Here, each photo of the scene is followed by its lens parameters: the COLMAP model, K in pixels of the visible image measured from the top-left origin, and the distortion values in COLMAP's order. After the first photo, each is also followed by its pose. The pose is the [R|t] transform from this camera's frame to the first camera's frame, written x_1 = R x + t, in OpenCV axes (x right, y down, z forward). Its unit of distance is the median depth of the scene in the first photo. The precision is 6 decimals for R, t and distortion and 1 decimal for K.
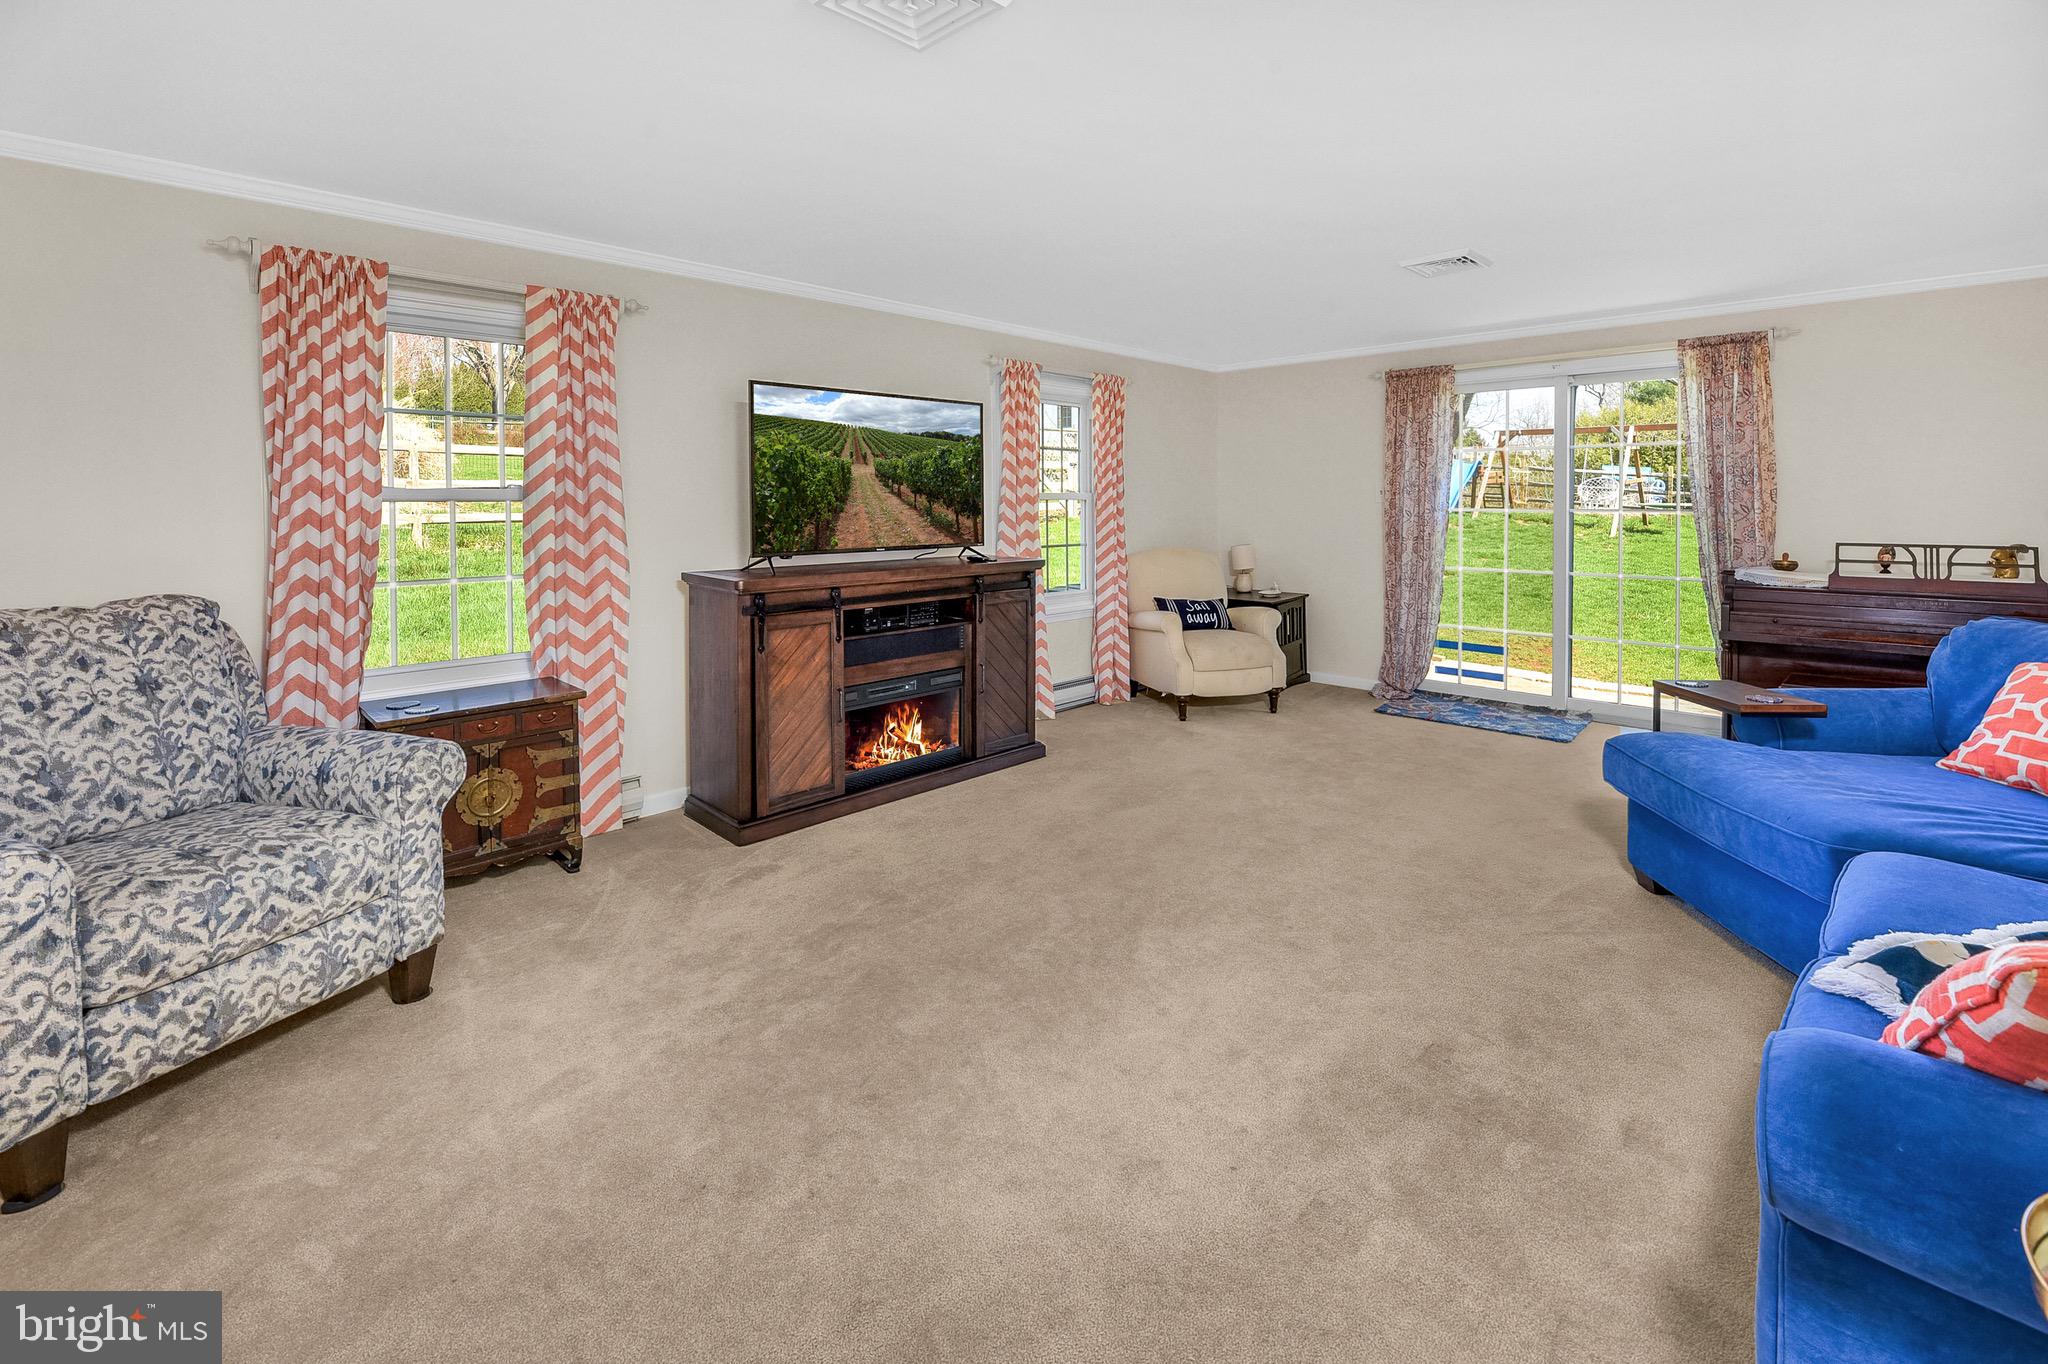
lens RADIAL K [[945.0, 0, 1016.8], [0, 945.0, 561.0], [0, 0, 1]] dist [-0.004061, -0.000871]
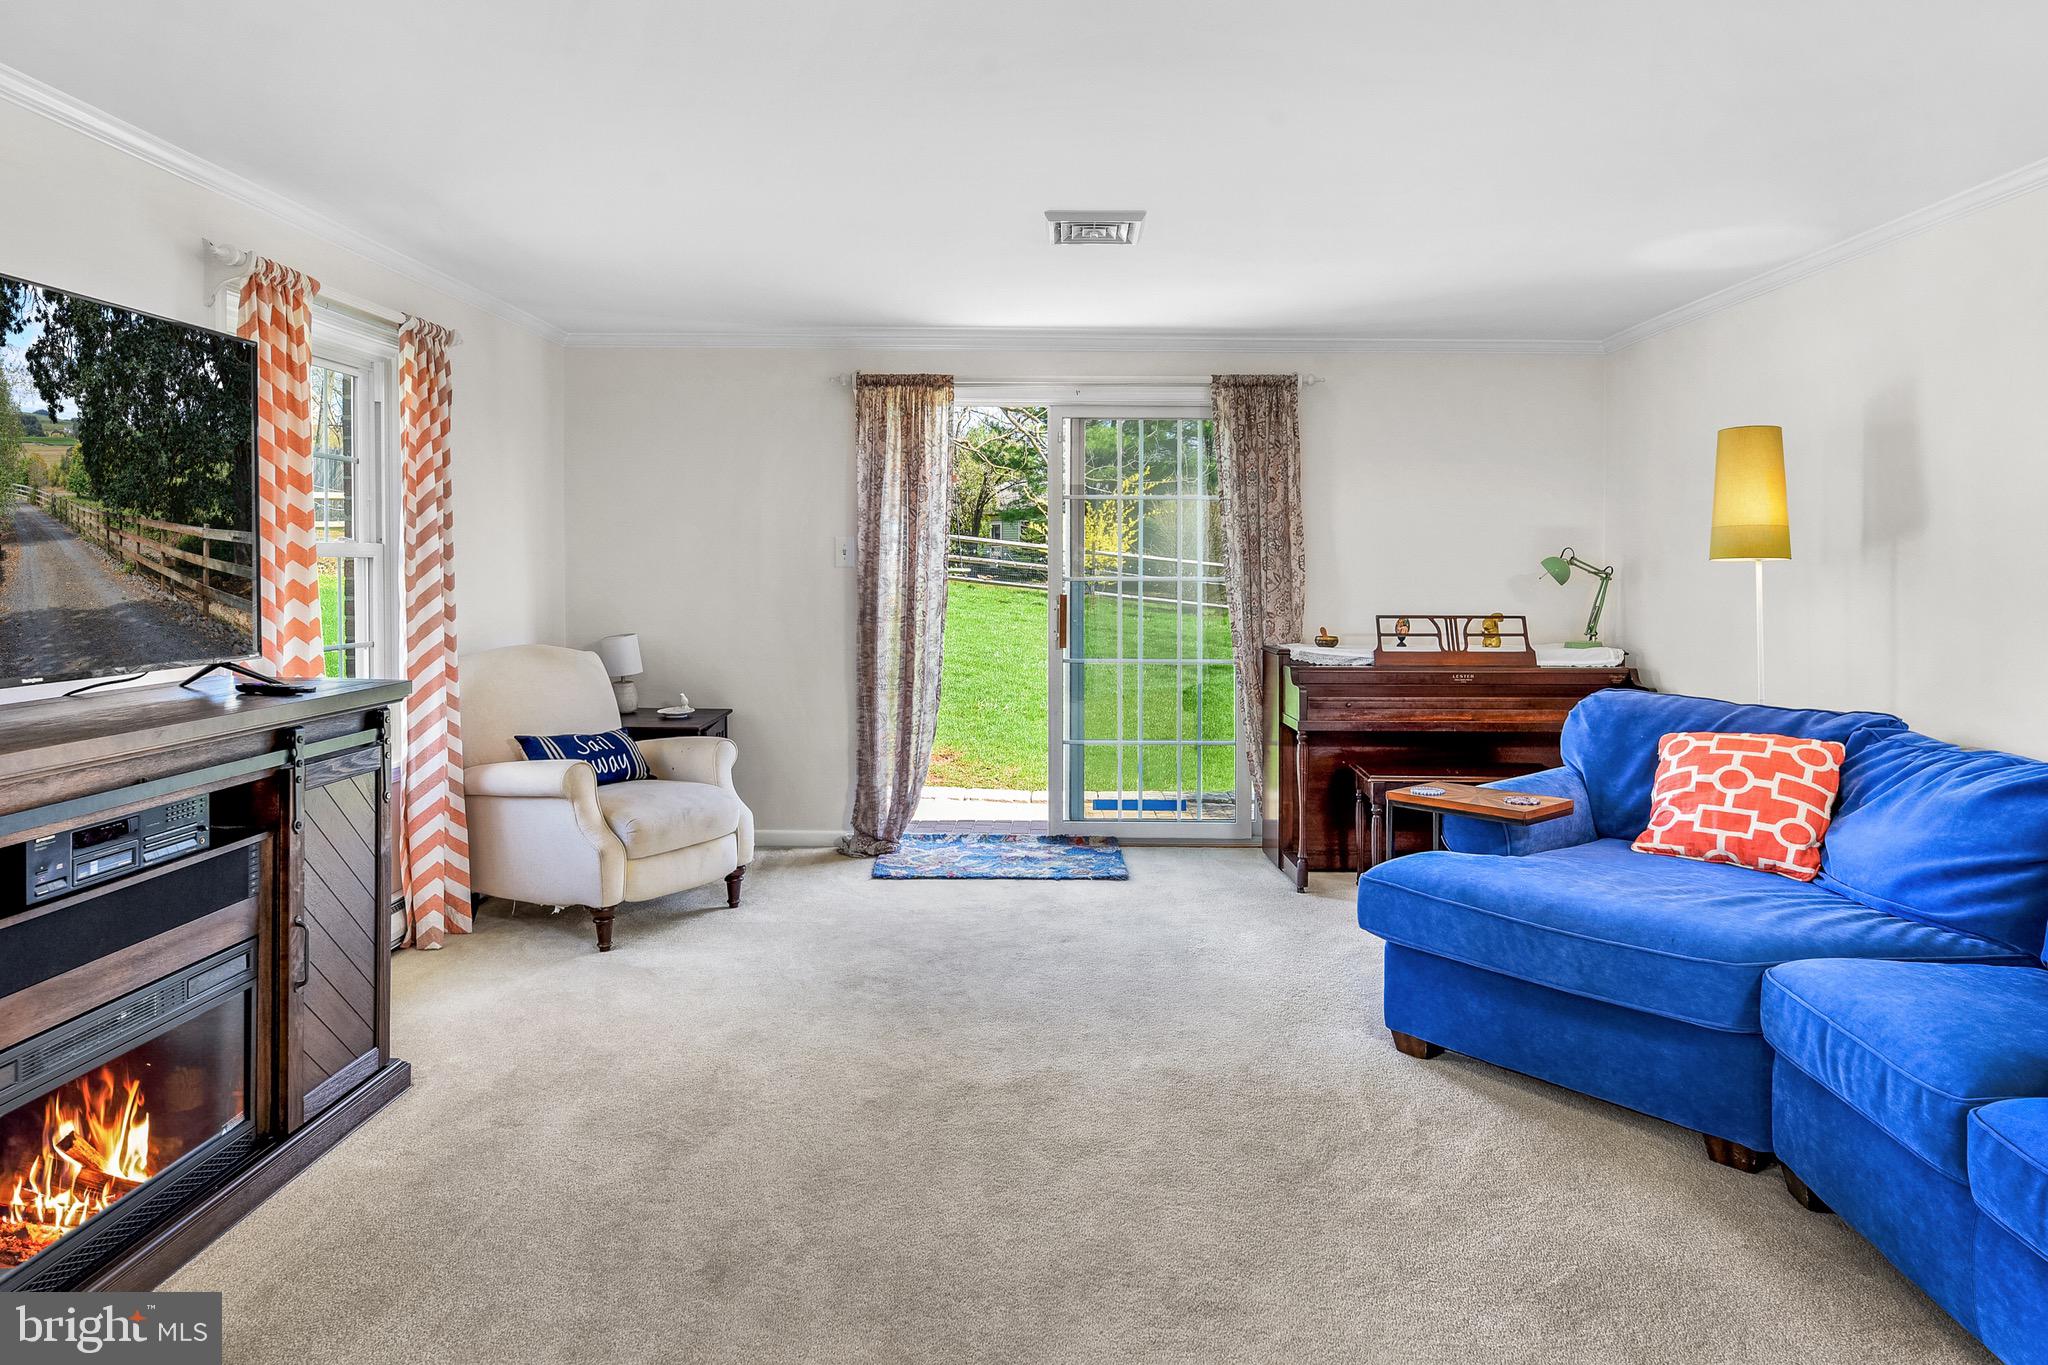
lens RADIAL K [[1292.1, 0, 1027.2], [0, 1292.1, 620.6], [0, 0, 1]] dist [0.005448, 0.001680]
pose [[0.695885, -0.023285, 0.717776, -0.244768], [0.036119, 0.999344, -0.002598, -0.020881], [-0.717244, 0.027733, 0.696270, 0.335647]]
